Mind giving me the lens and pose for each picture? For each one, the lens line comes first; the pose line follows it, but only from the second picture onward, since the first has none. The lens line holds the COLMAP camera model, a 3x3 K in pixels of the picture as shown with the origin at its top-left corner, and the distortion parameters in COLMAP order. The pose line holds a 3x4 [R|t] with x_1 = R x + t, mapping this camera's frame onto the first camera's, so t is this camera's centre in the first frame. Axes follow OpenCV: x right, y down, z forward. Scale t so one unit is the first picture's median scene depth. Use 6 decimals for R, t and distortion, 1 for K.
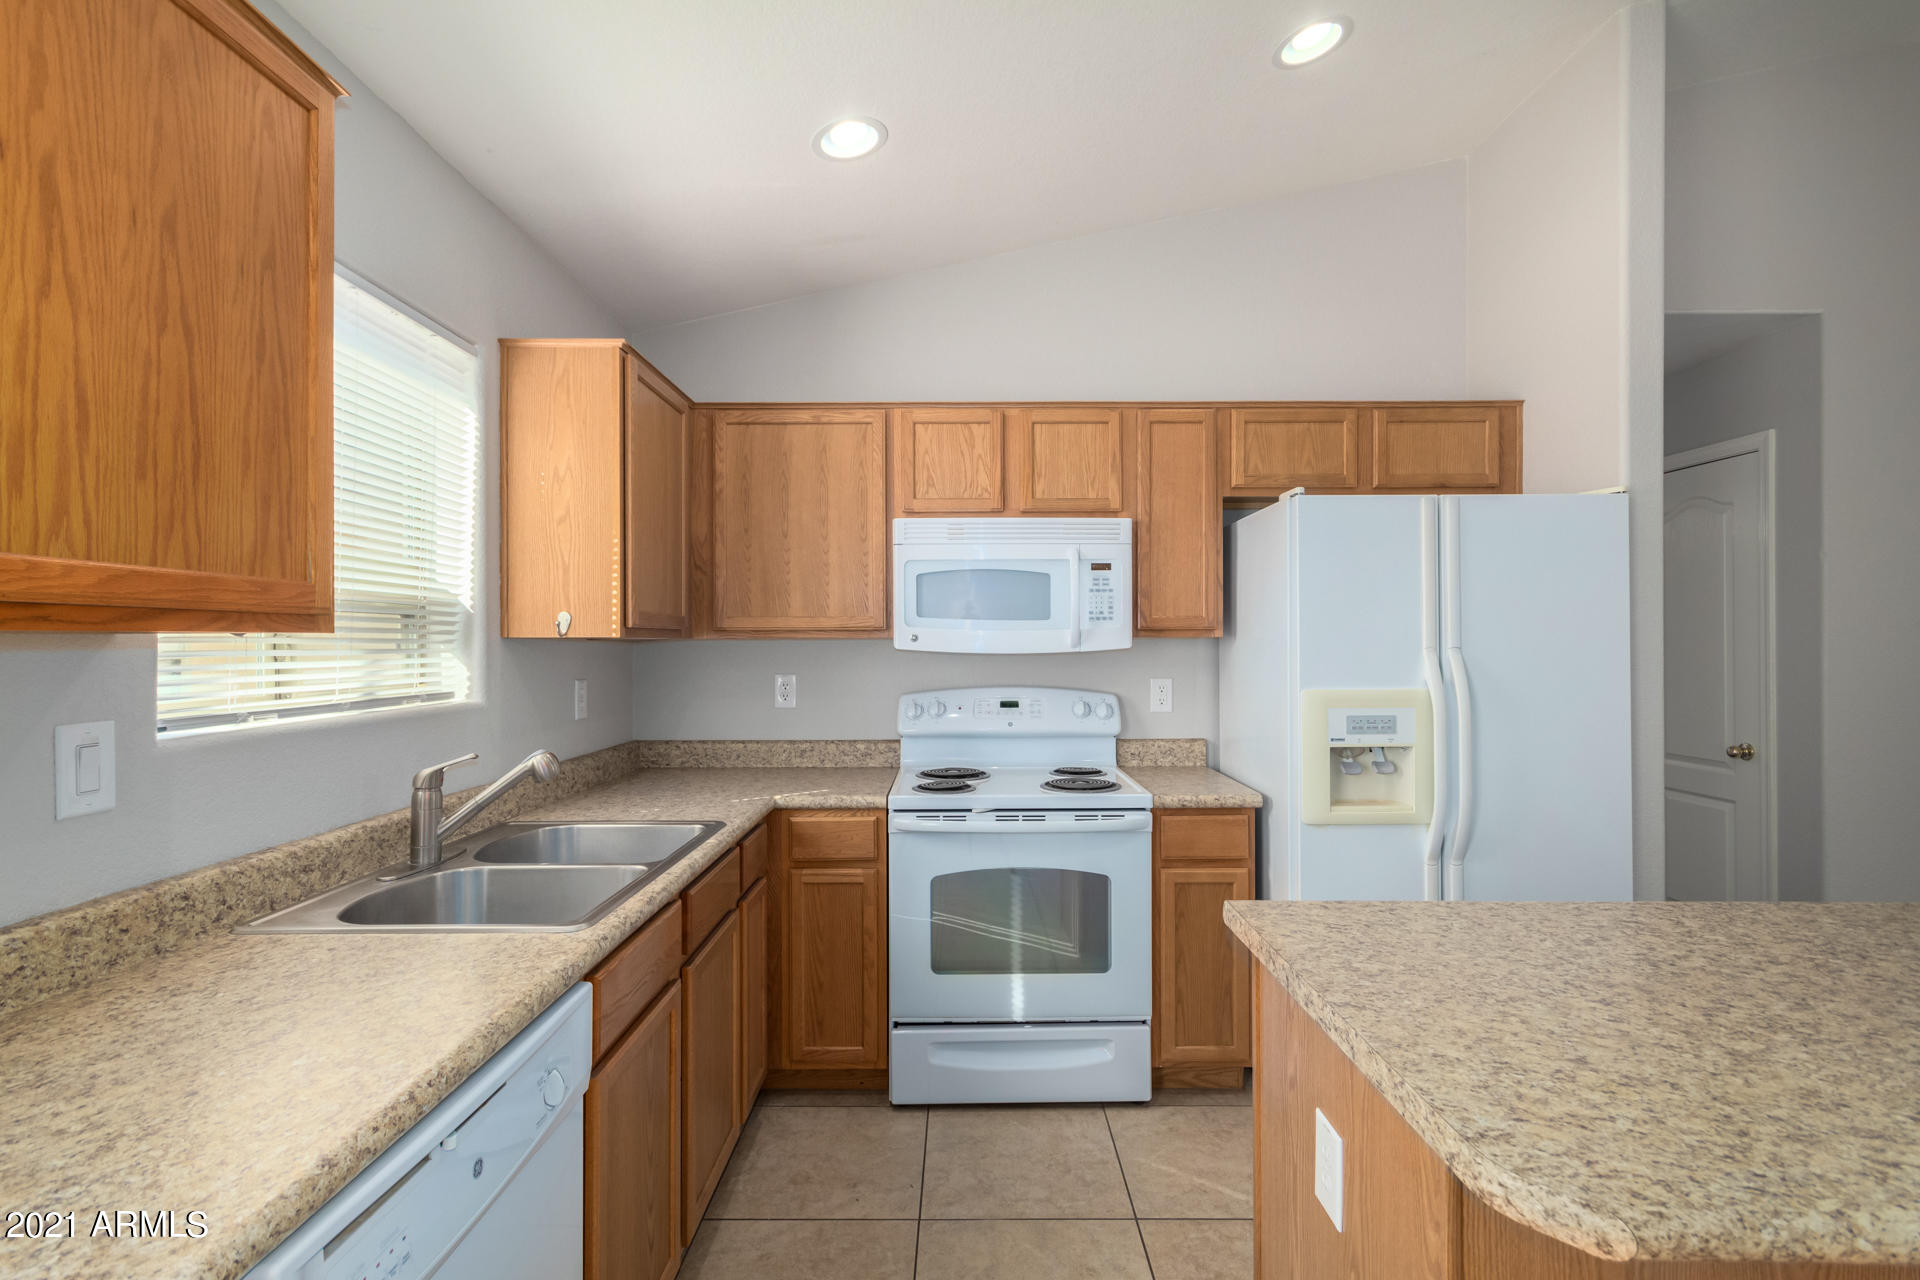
lens RADIAL K [[892.7, 0, 967.7], [0, 892.7, 640.0], [0, 0, 1]] dist [0.005047, 0.002187]
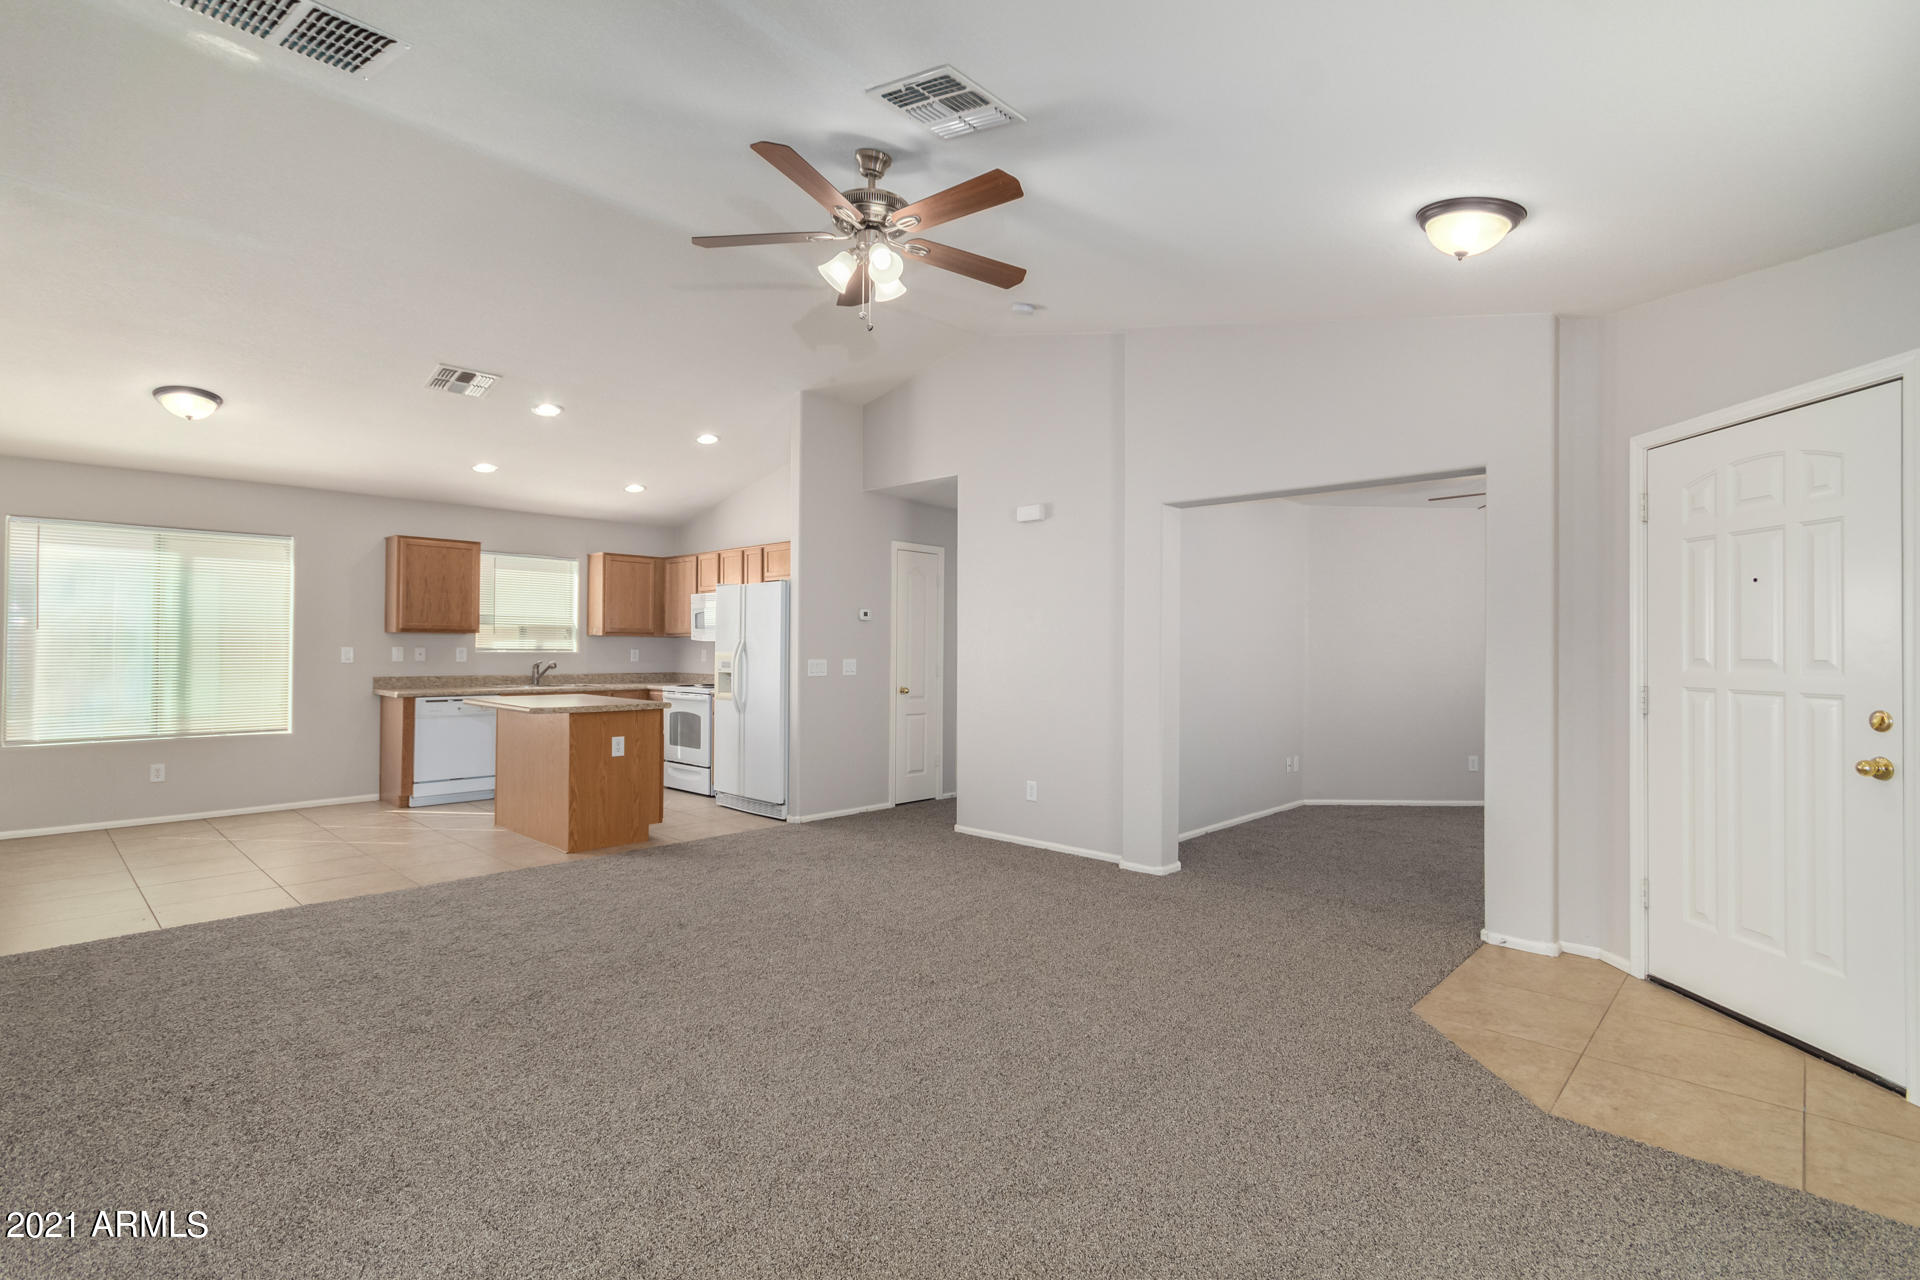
lens RADIAL K [[892.7, 0, 967.7], [0, 892.7, 640.0], [0, 0, 1]] dist [0.005047, 0.002187]
pose [[0.727391, 0.000859, -0.686223, 2.797793], [-0.007269, 0.999953, -0.006453, 0.025740], [0.686185, 0.009682, 0.727363, -0.536212]]
